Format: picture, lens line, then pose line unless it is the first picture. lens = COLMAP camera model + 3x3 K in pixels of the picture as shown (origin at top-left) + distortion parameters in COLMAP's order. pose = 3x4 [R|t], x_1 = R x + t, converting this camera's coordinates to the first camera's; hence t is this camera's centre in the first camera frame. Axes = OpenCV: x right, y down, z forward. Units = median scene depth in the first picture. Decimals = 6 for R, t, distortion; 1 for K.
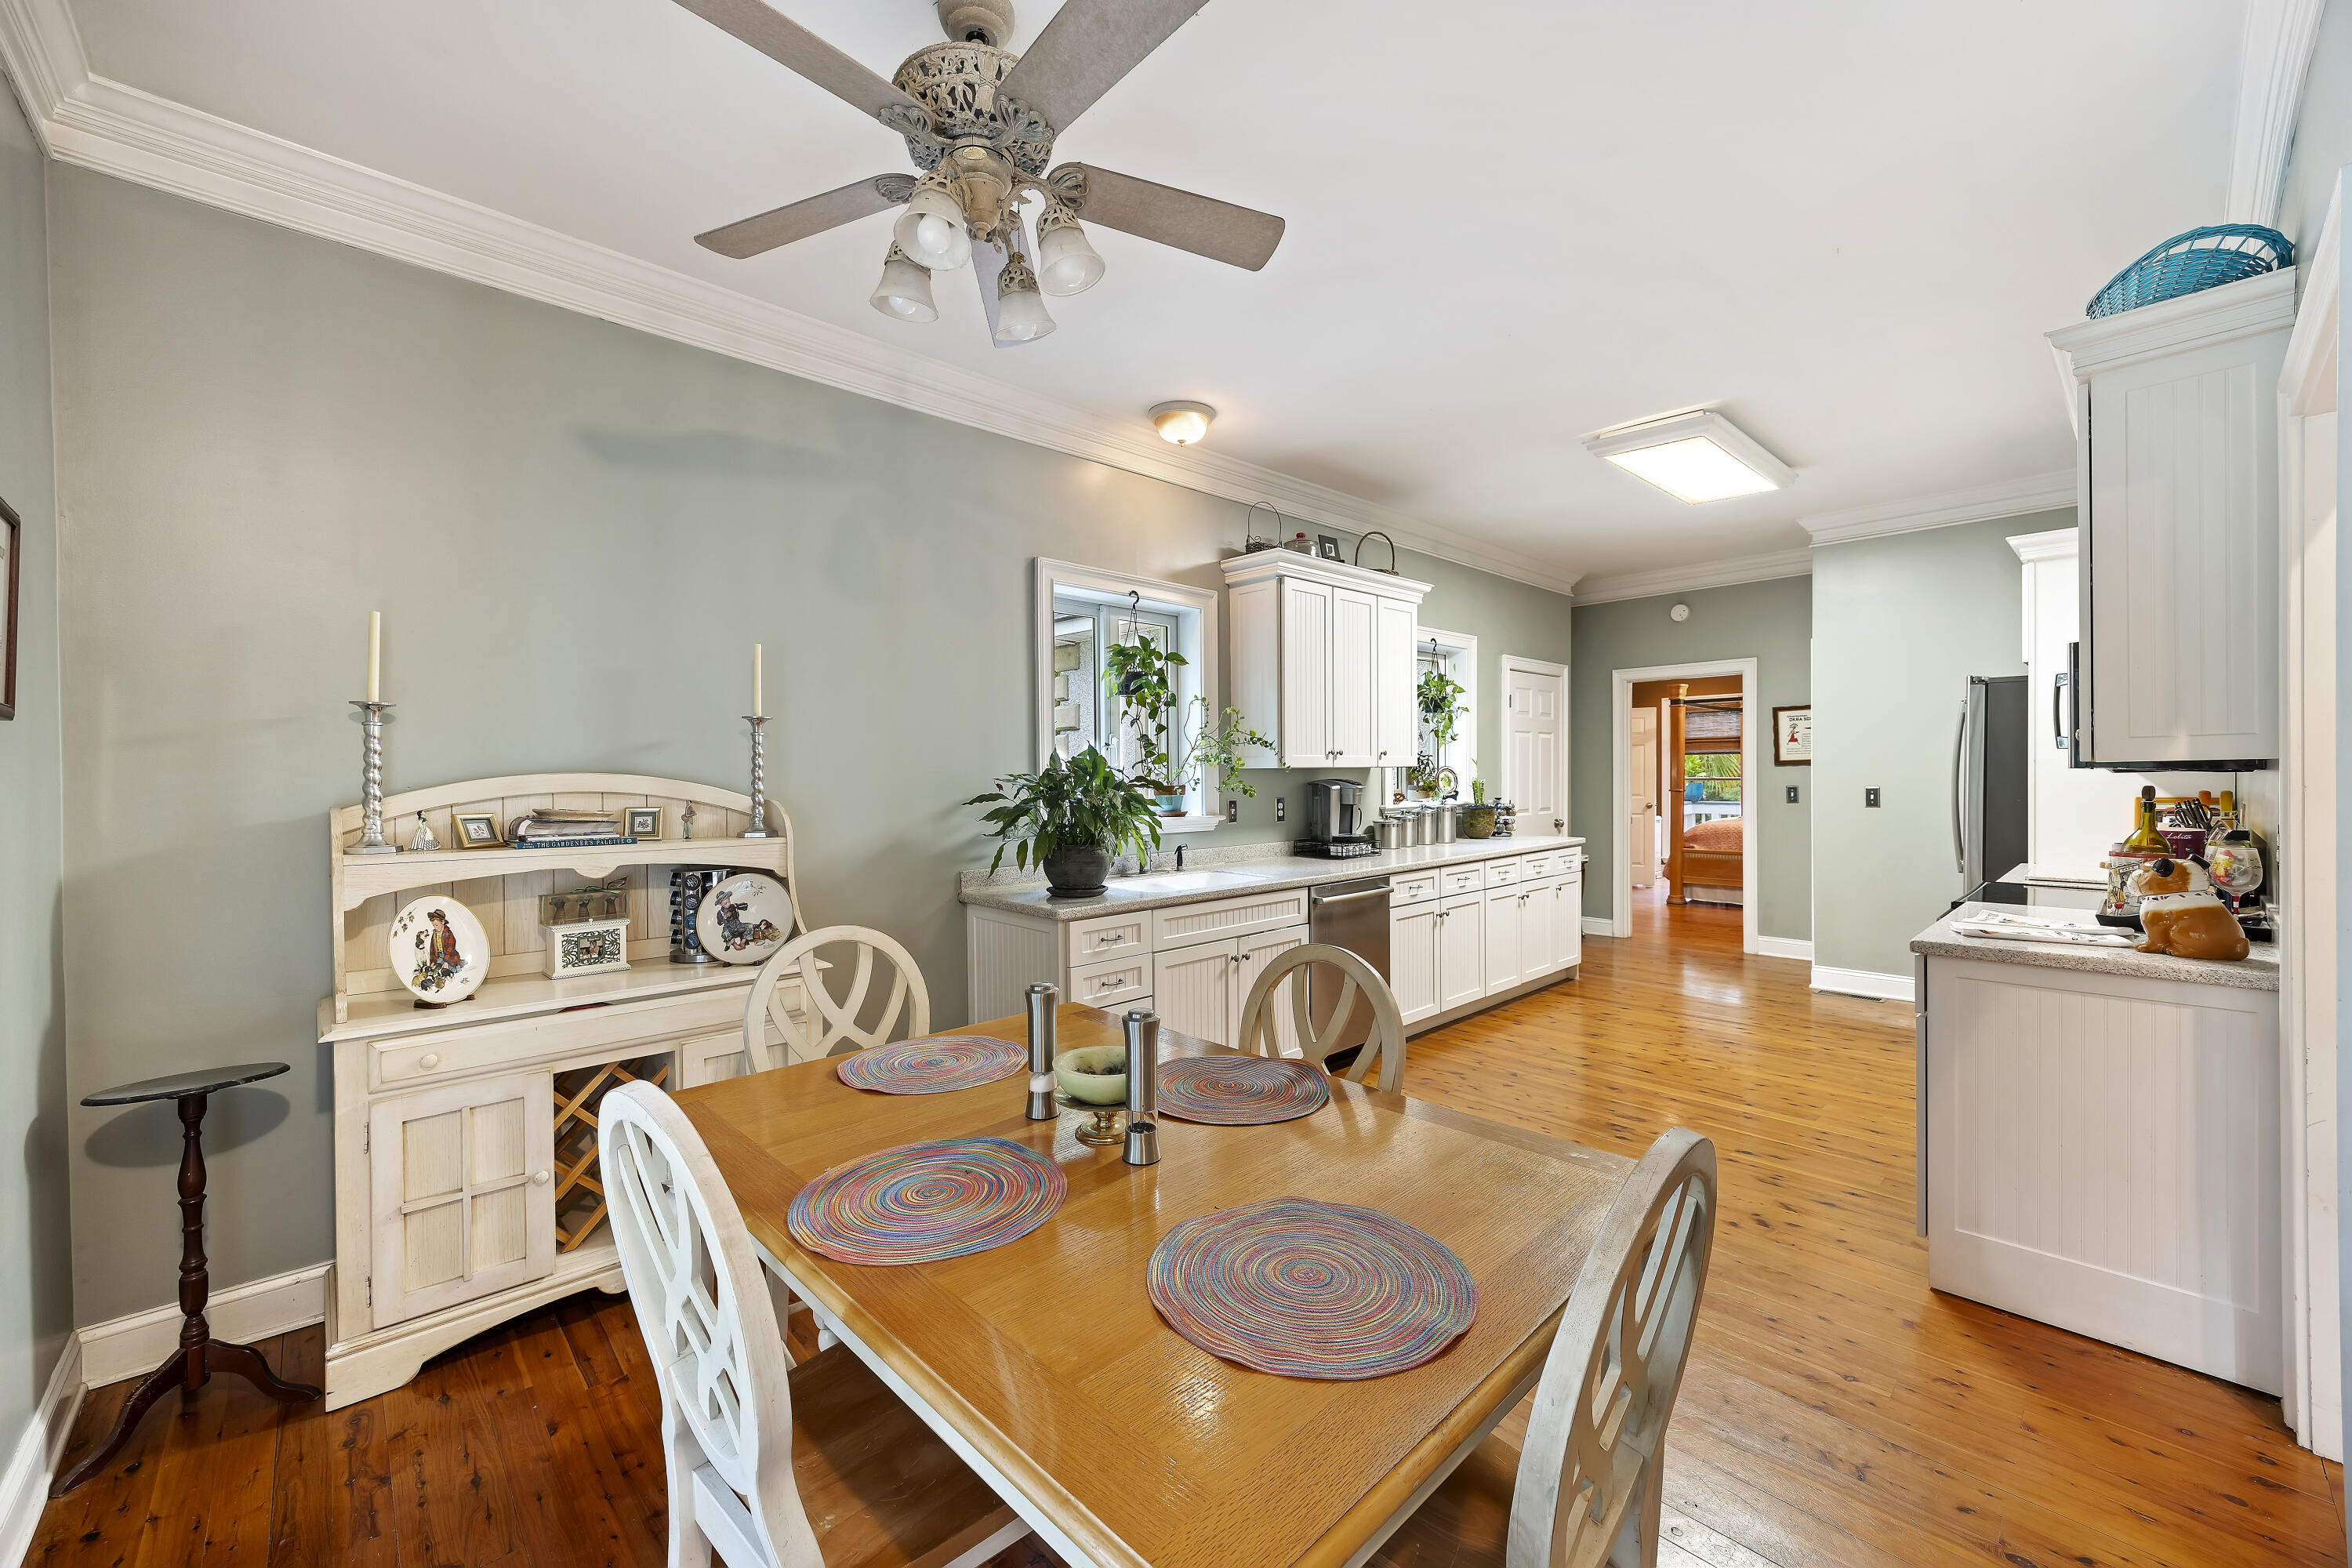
lens RADIAL K [[911.5, 0, 1159.5], [0, 911.5, 787.1], [0, 0, 1]] dist [-0.006088, -0.000425]
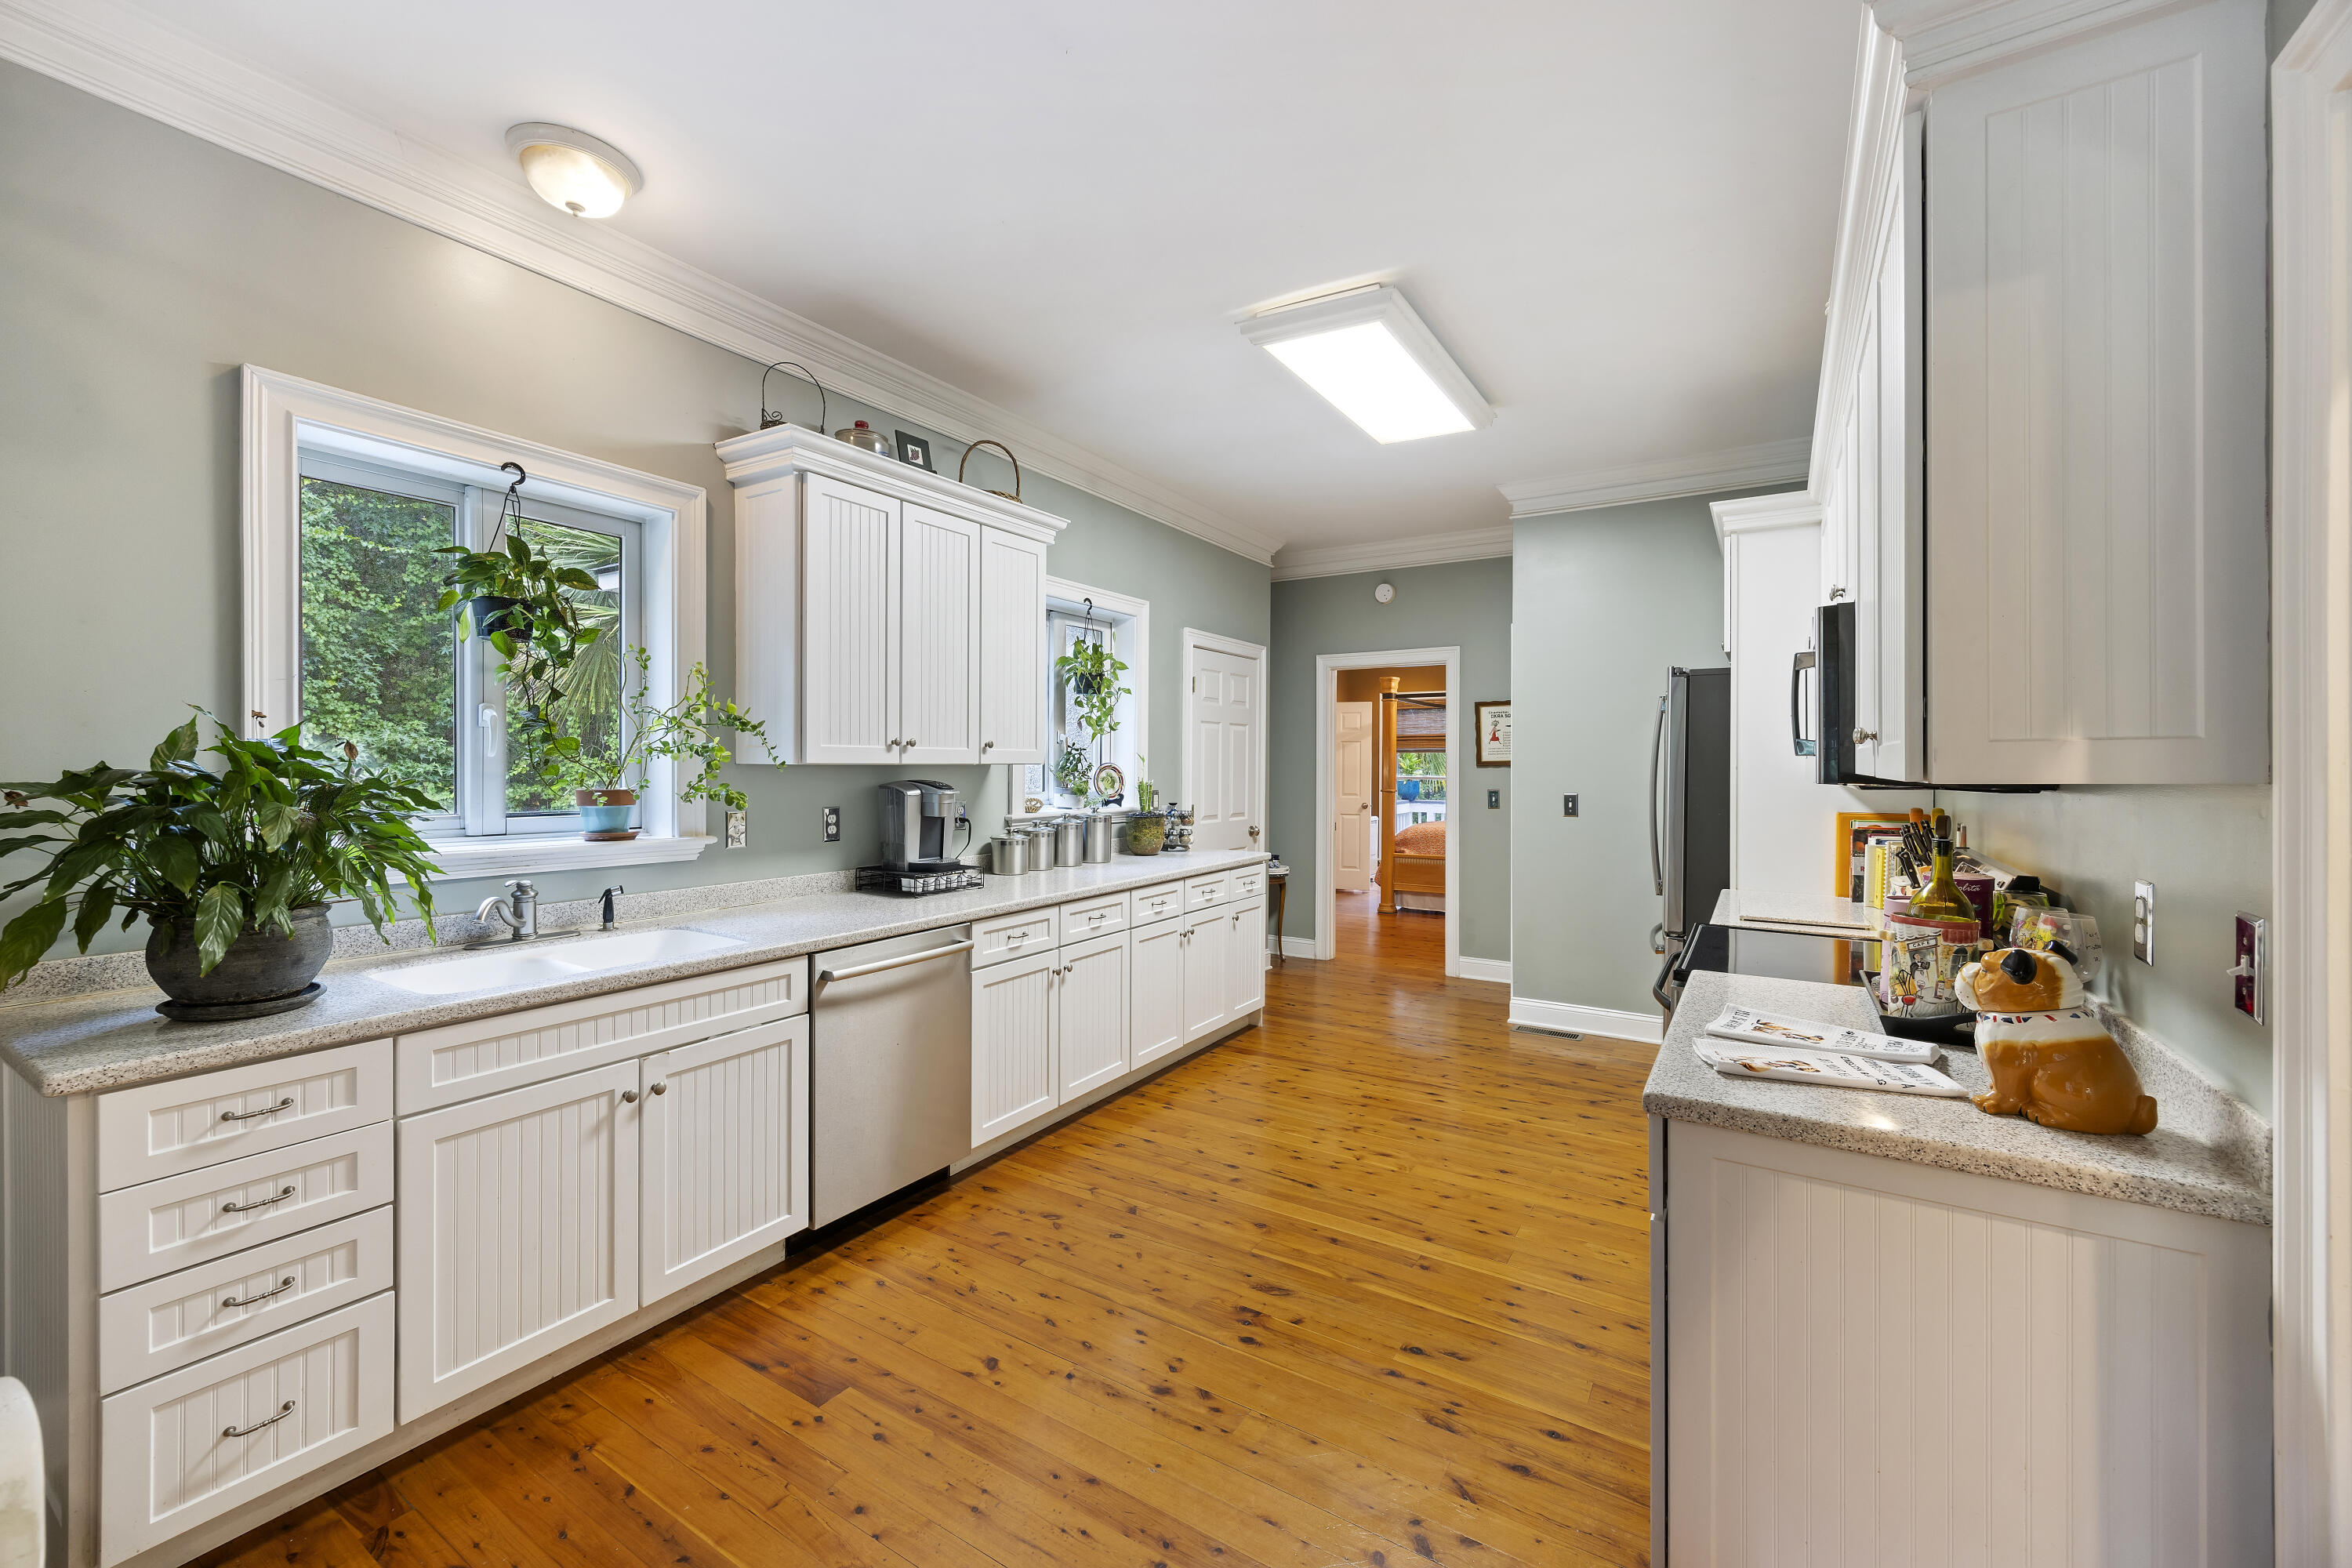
lens RADIAL K [[911.5, 0, 1189.1], [0, 911.5, 764.2], [0, 0, 1]] dist [-0.006088, -0.000425]
pose [[0.962017, 0.013510, 0.272657, 0.217287], [-0.009523, 0.999828, -0.015940, -0.012875], [-0.272825, 0.012738, 0.961979, 0.289569]]
